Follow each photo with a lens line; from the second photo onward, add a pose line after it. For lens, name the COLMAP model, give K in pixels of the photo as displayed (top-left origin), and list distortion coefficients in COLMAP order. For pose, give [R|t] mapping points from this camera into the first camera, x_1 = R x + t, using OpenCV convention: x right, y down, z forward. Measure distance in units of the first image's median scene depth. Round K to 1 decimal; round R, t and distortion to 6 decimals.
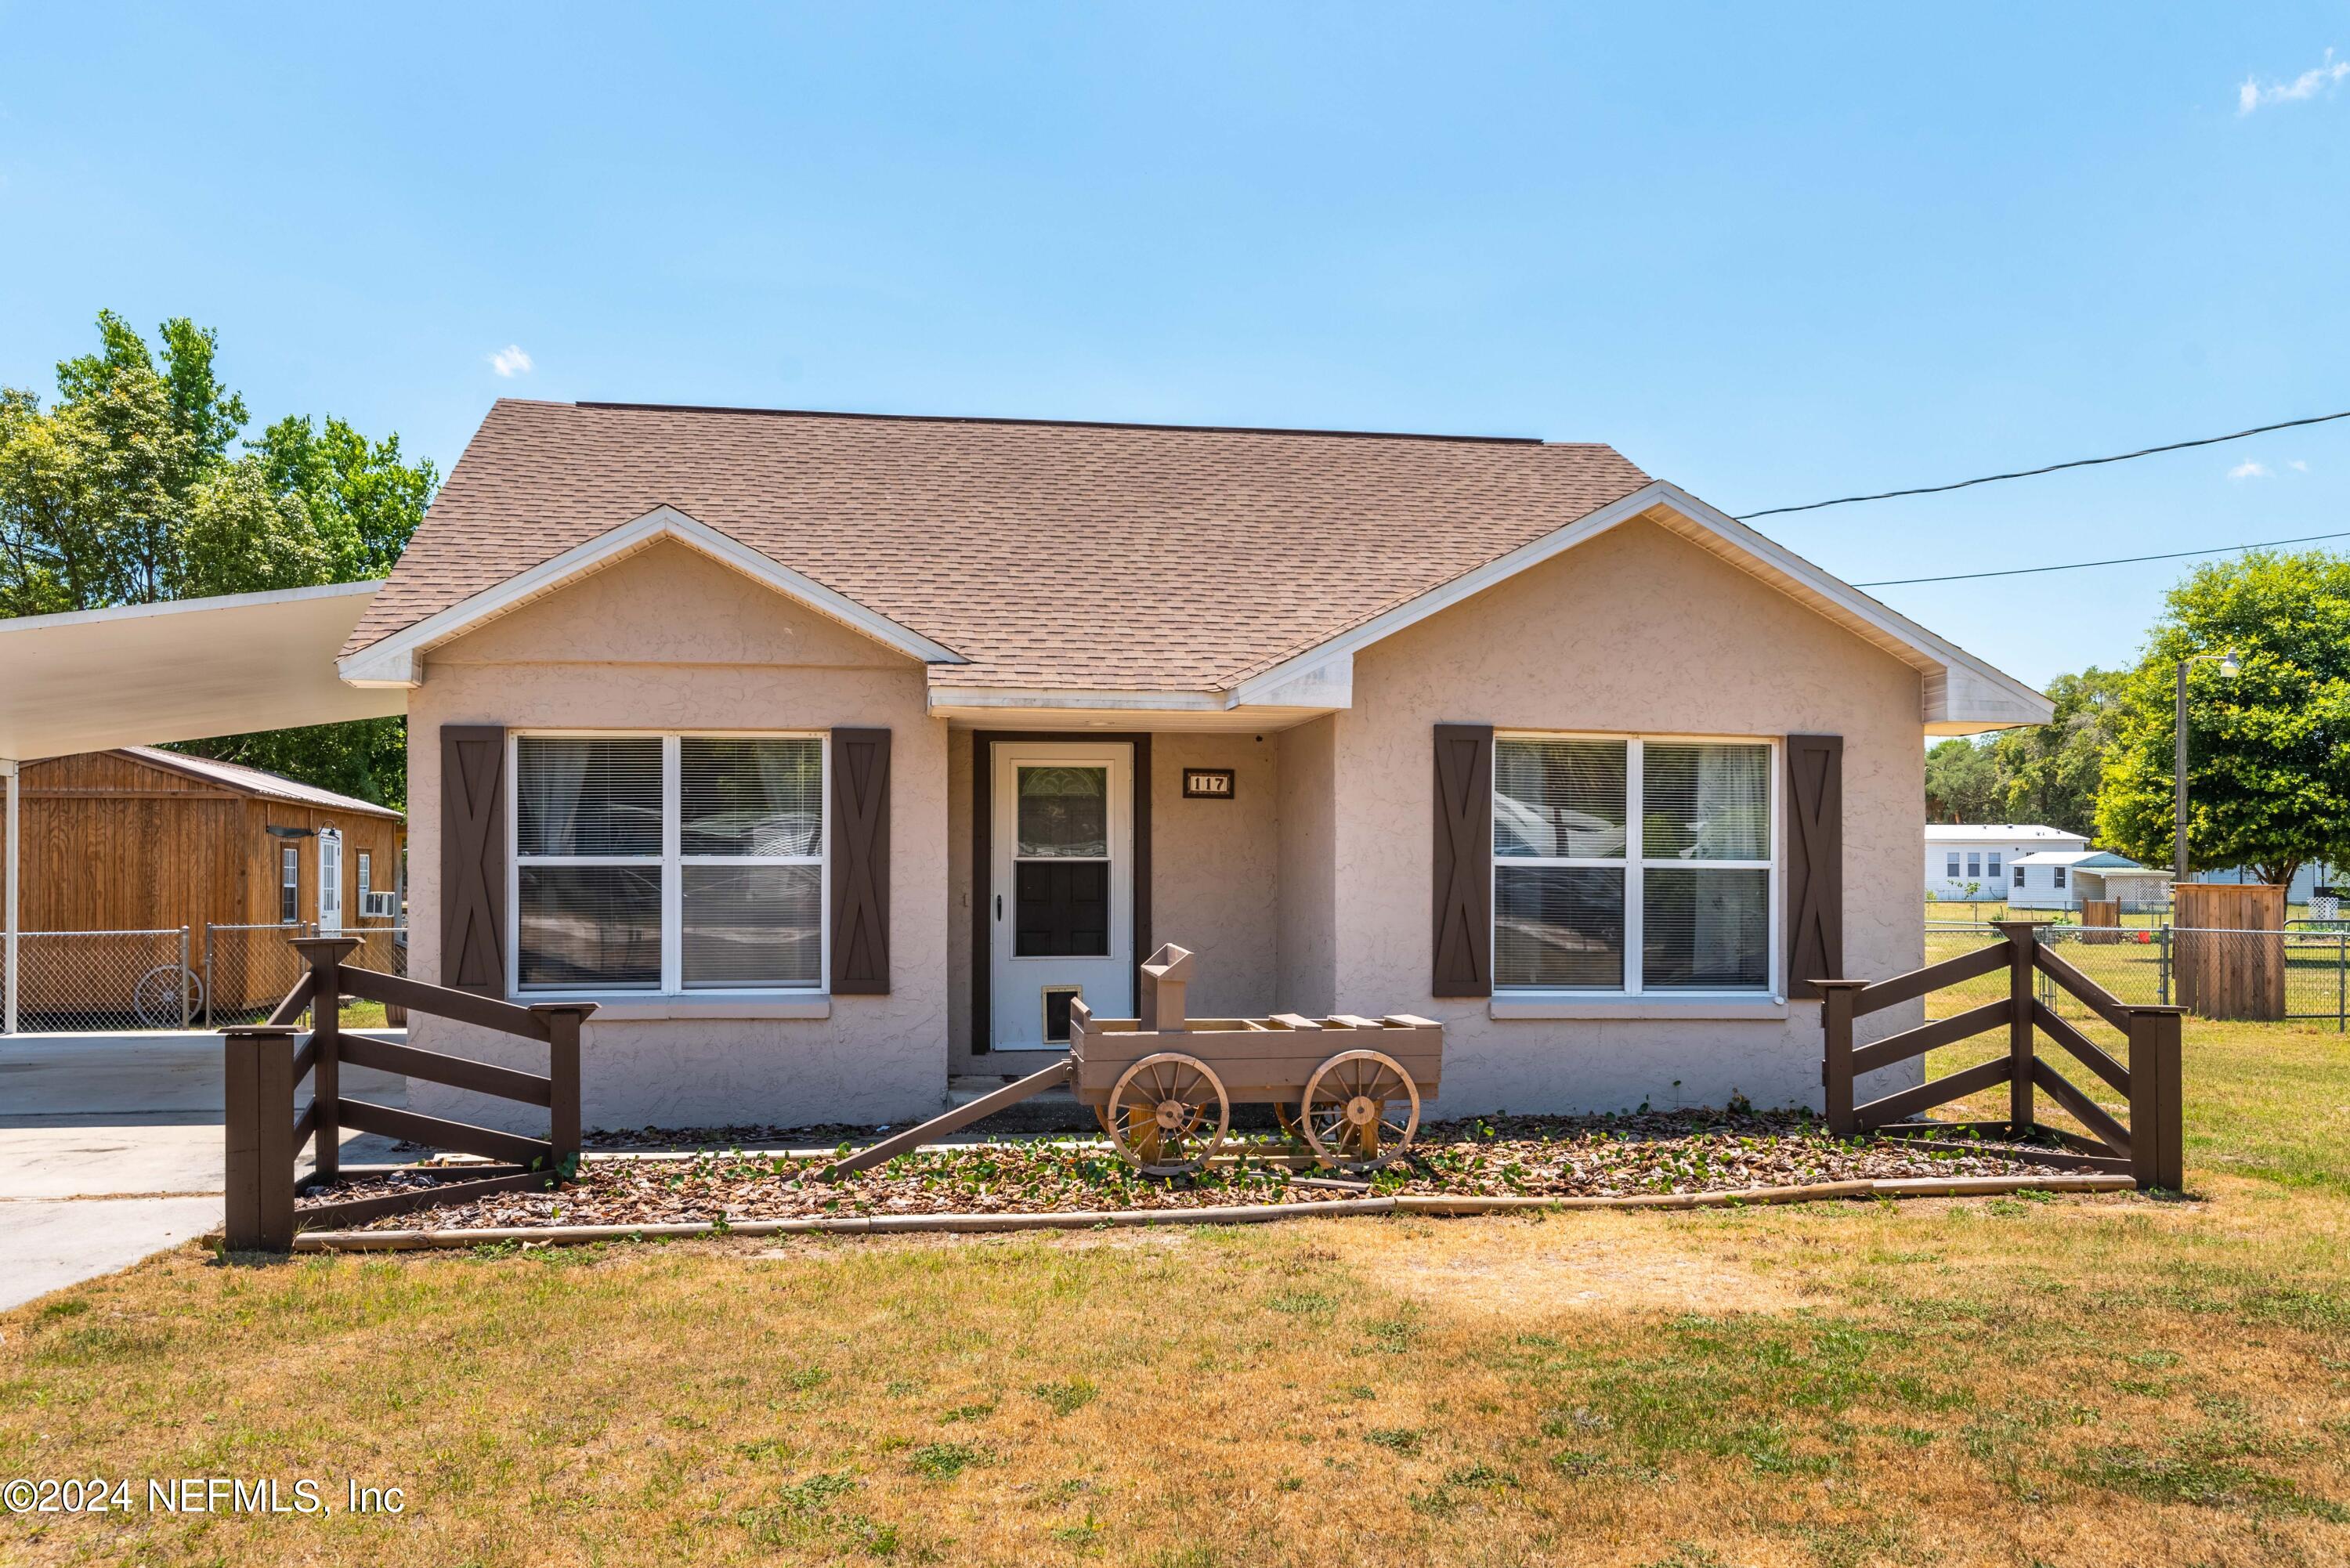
lens RADIAL K [[1975.7, 0, 1193.1], [0, 1975.7, 871.8], [0, 0, 1]] dist [0.001678, -0.008705]
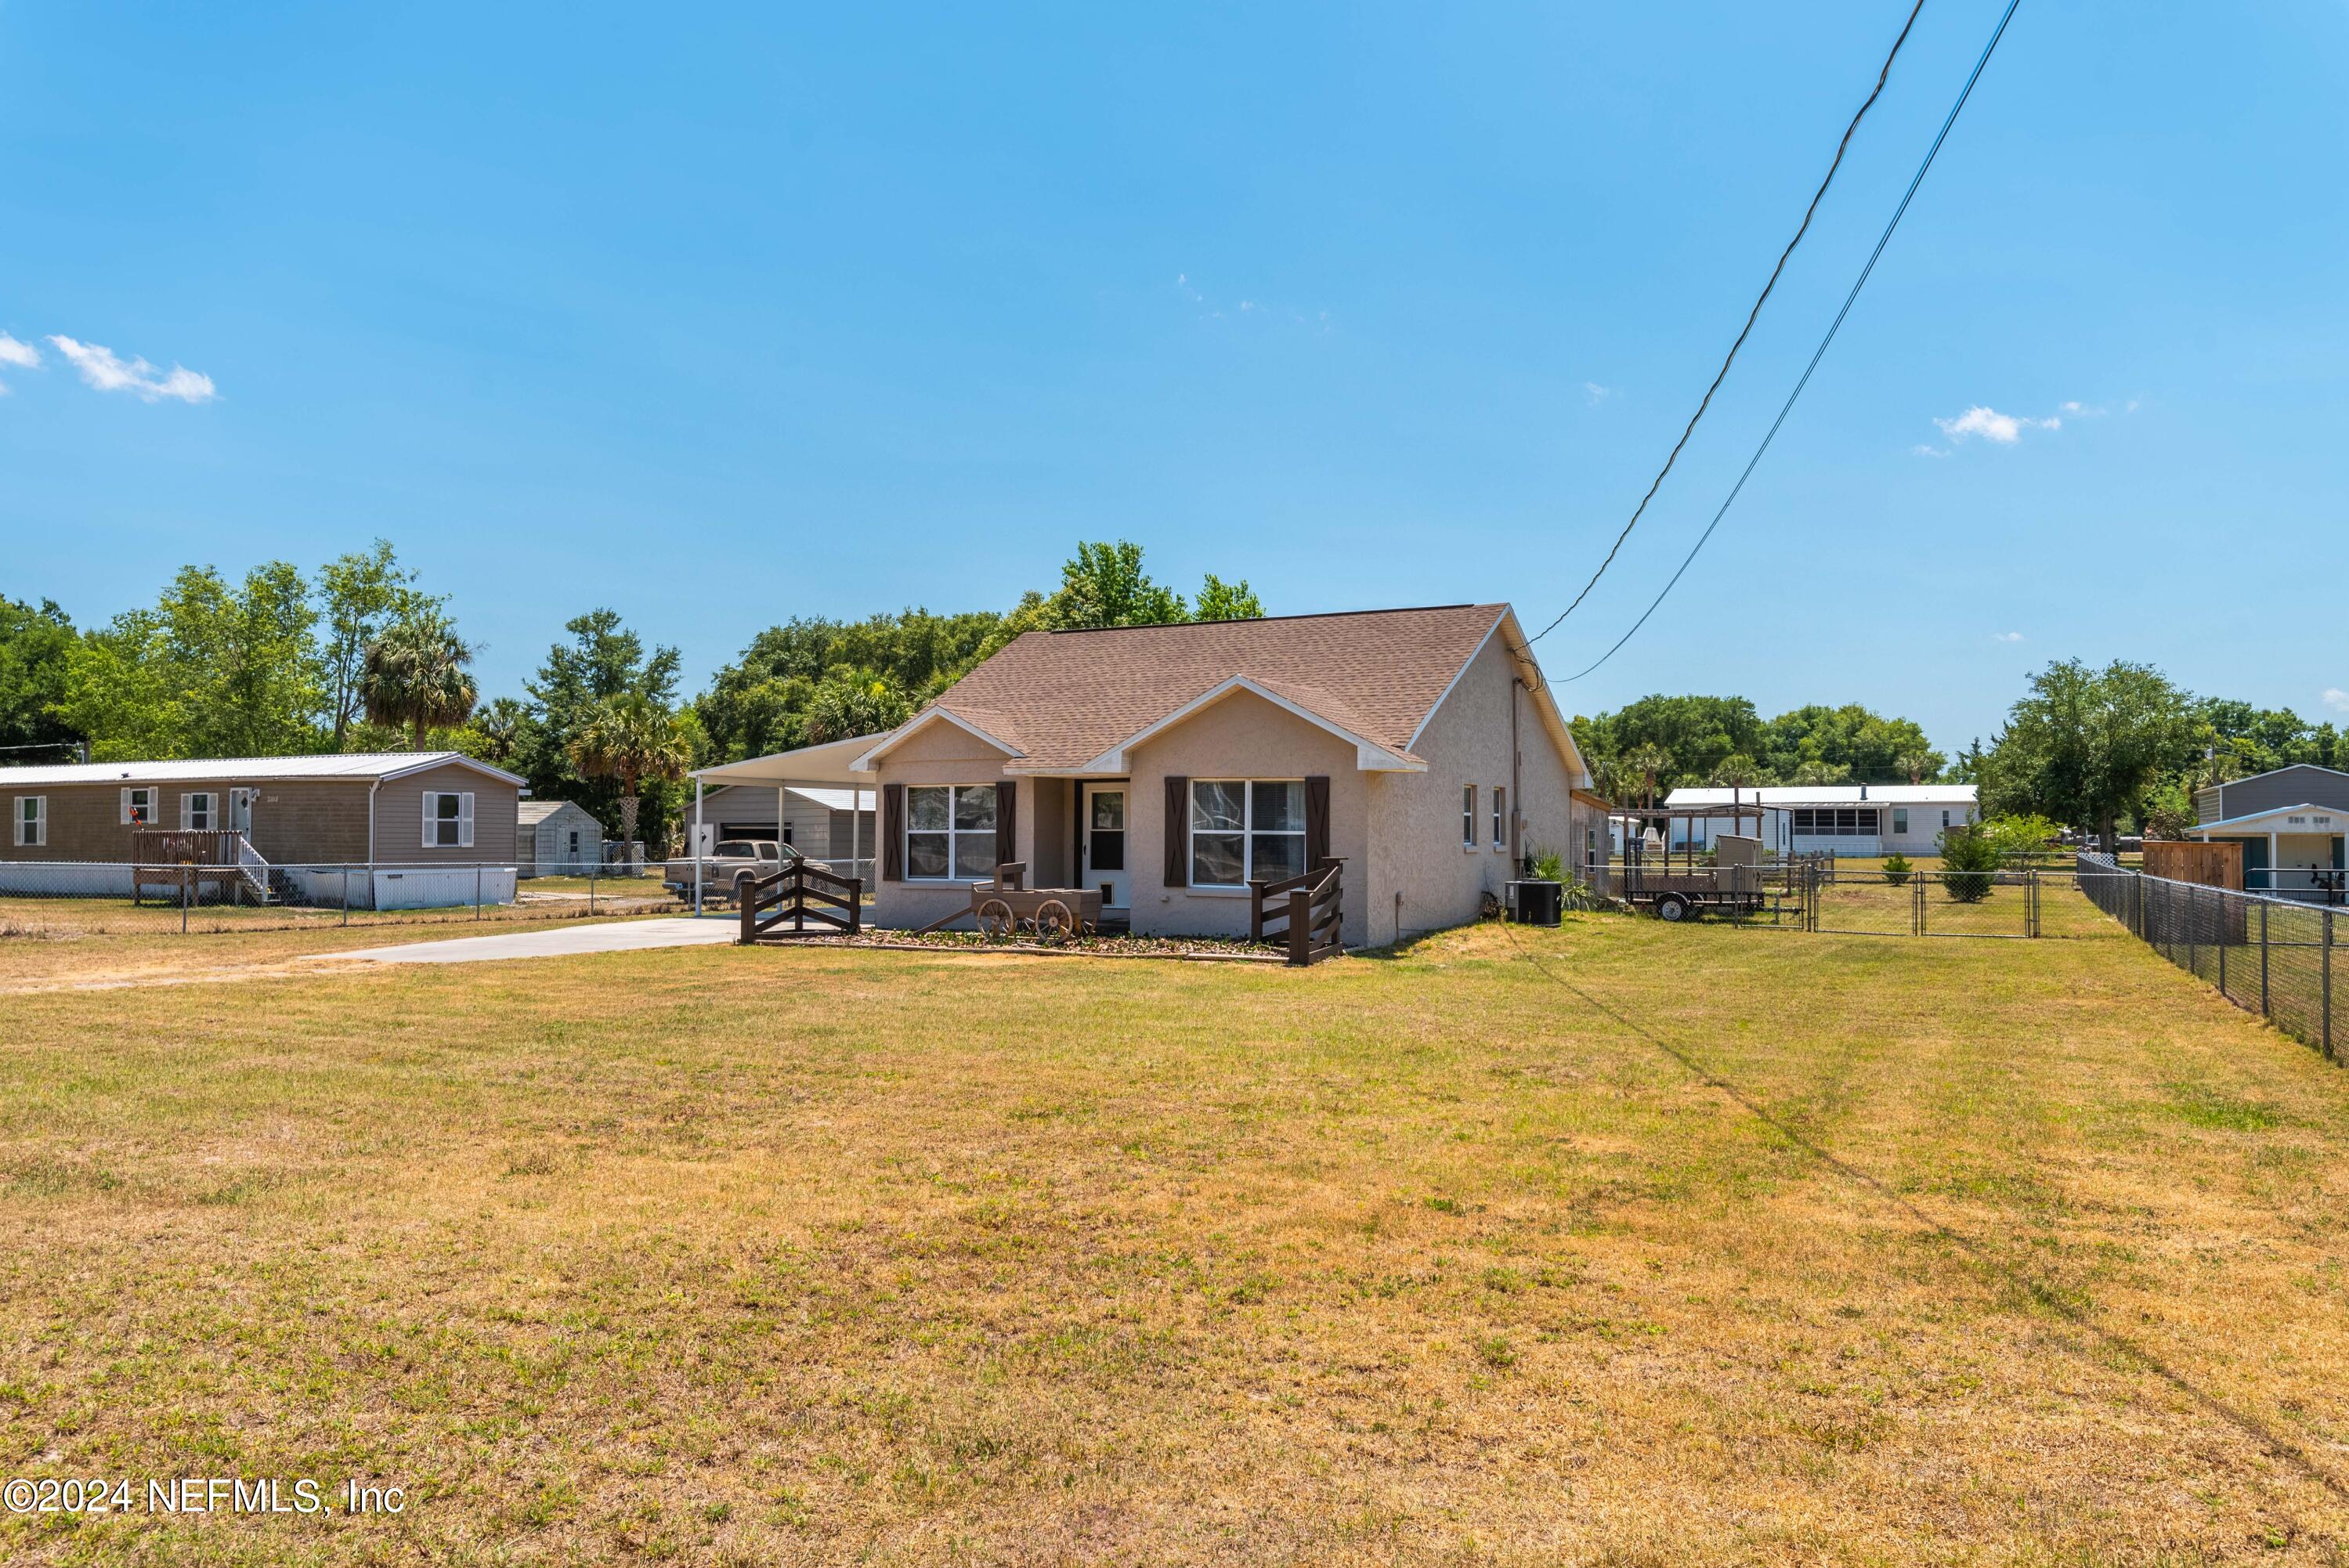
lens RADIAL K [[1703.0, 0, 1170.1], [0, 1703.0, 778.8], [0, 0, 1]] dist [0.040573, 0.001070]
pose [[0.787262, -0.019100, -0.616322, 1.420918], [0.002582, 0.999614, -0.027680, -0.012447], [0.616613, 0.020200, 0.787007, -0.669288]]
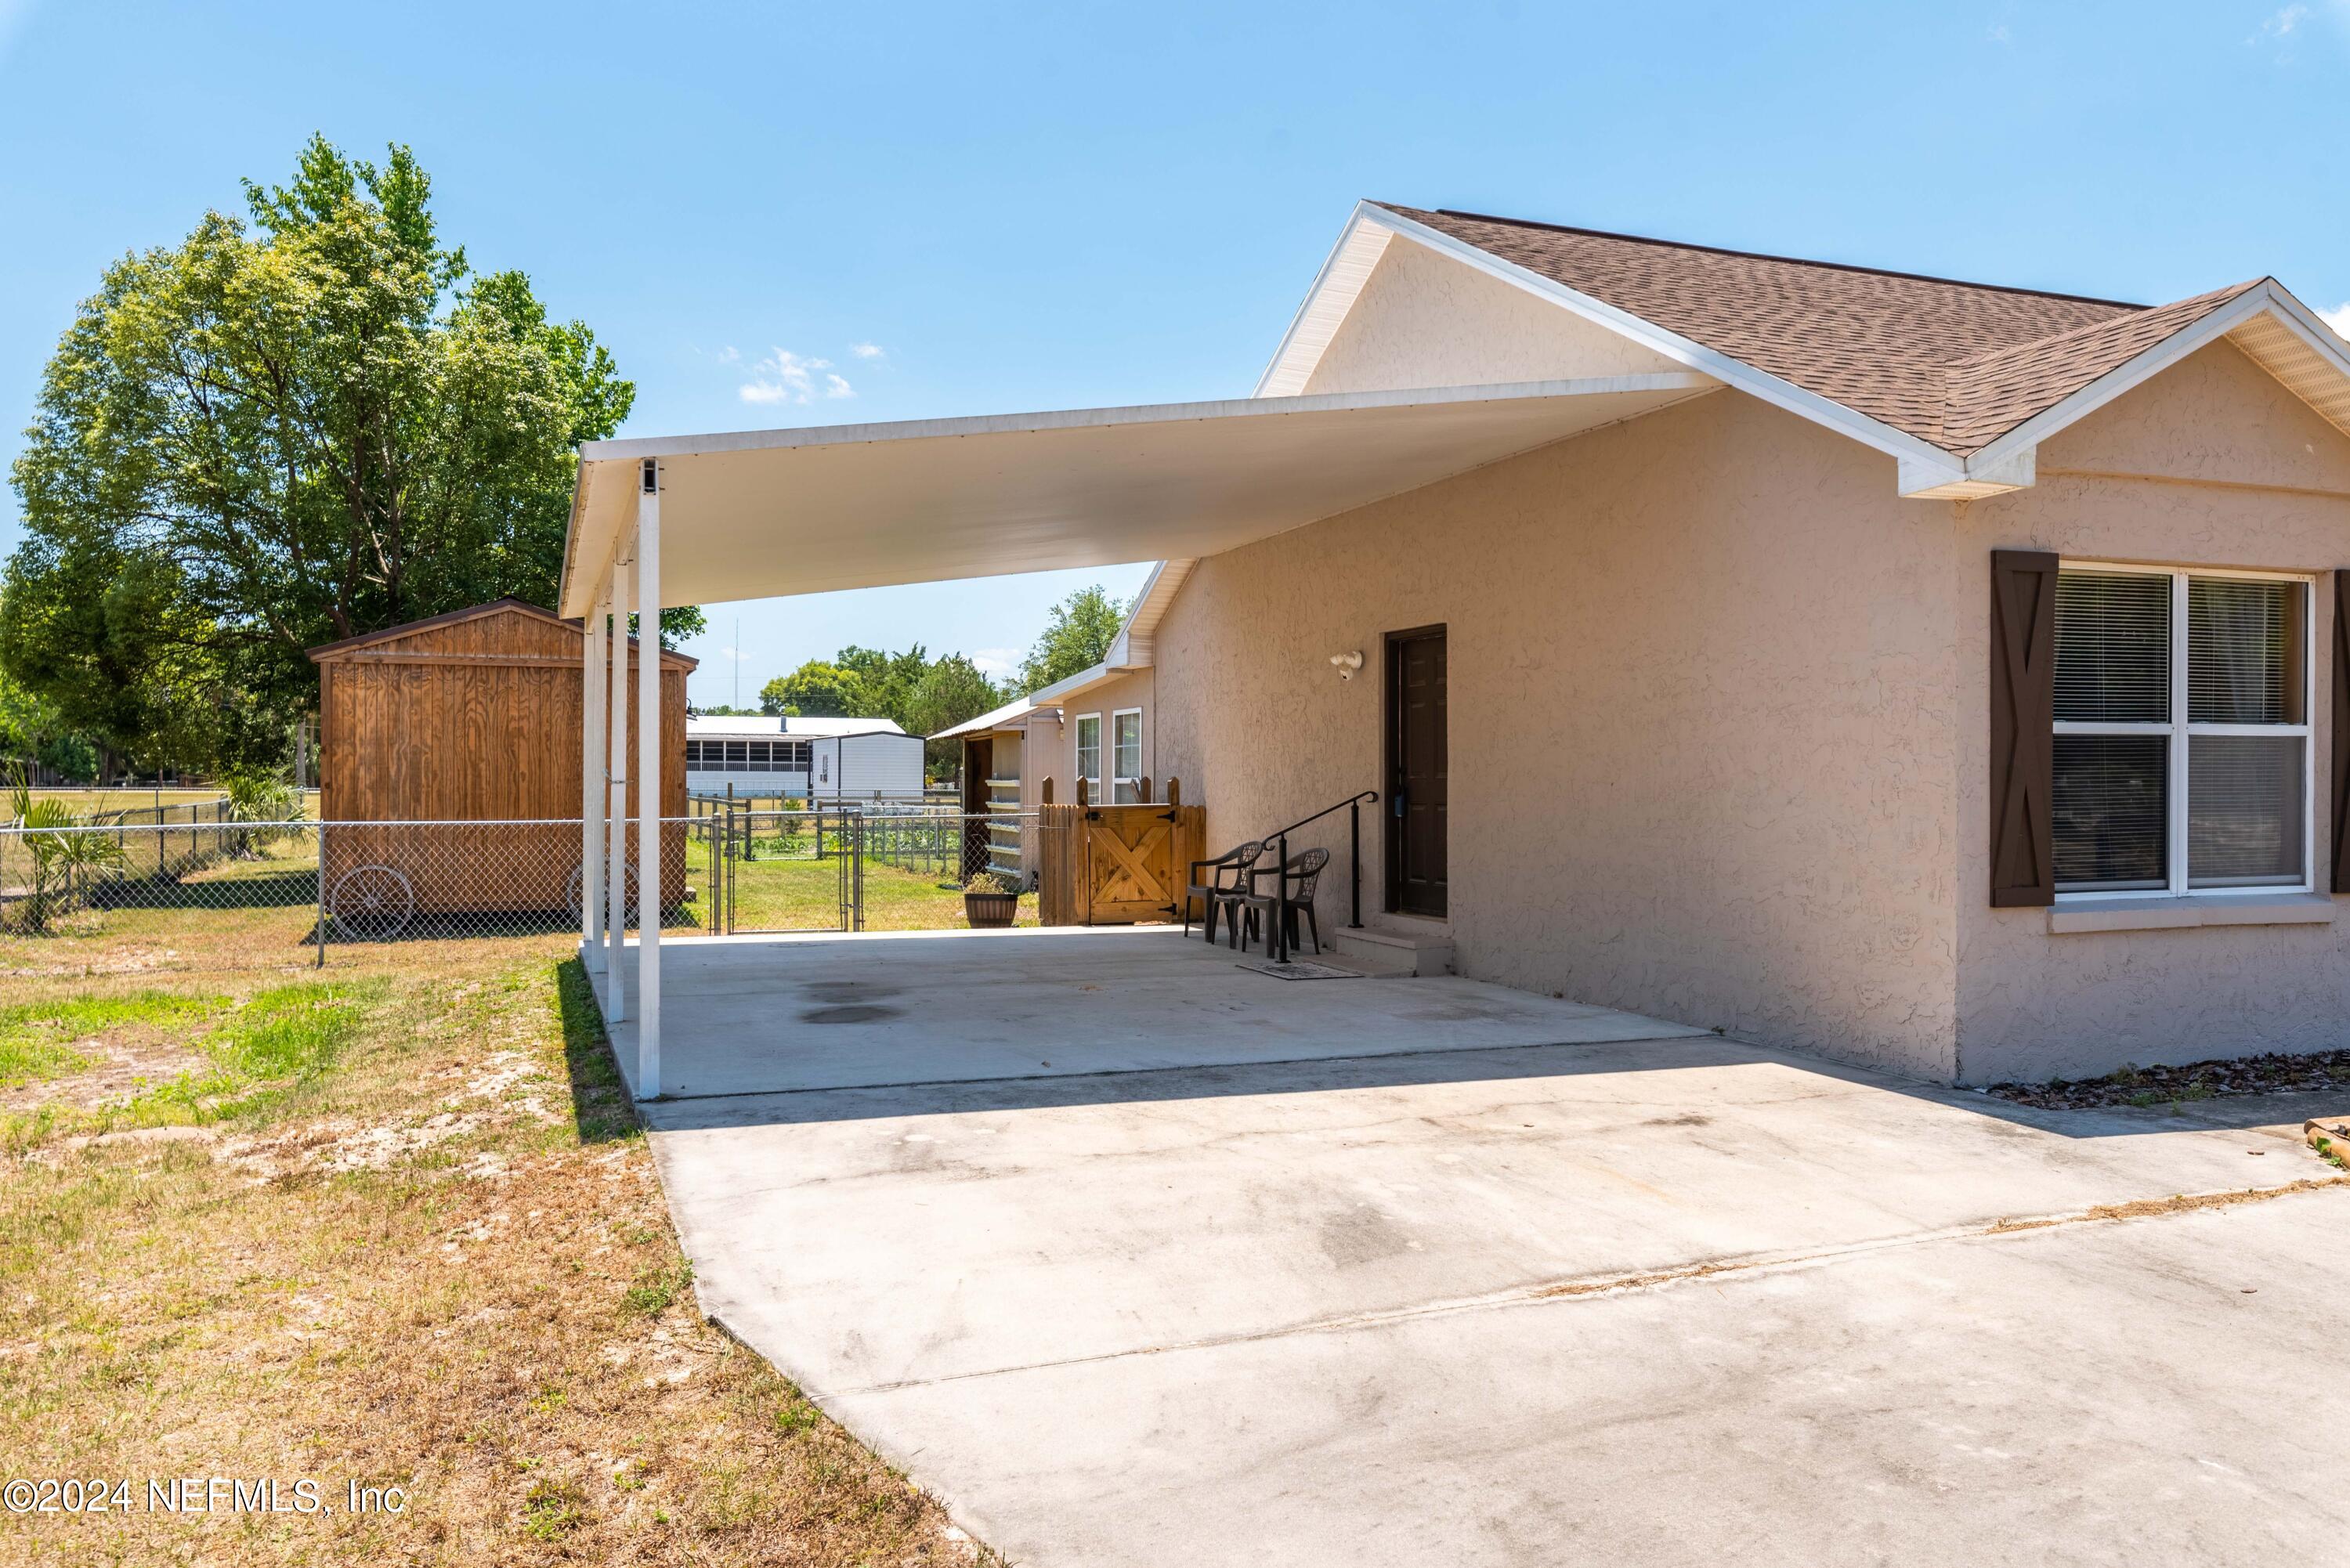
lens RADIAL K [[1681.2, 0, 1171.2], [0, 1681.2, 784.6], [0, 0, 1]] dist [0.009526, 0.007403]
pose [[0.980710, 0.001447, 0.195461, -0.794267], [-0.003691, 0.999931, 0.011114, 0.010653], [-0.195431, -0.011621, 0.980649, 0.402237]]
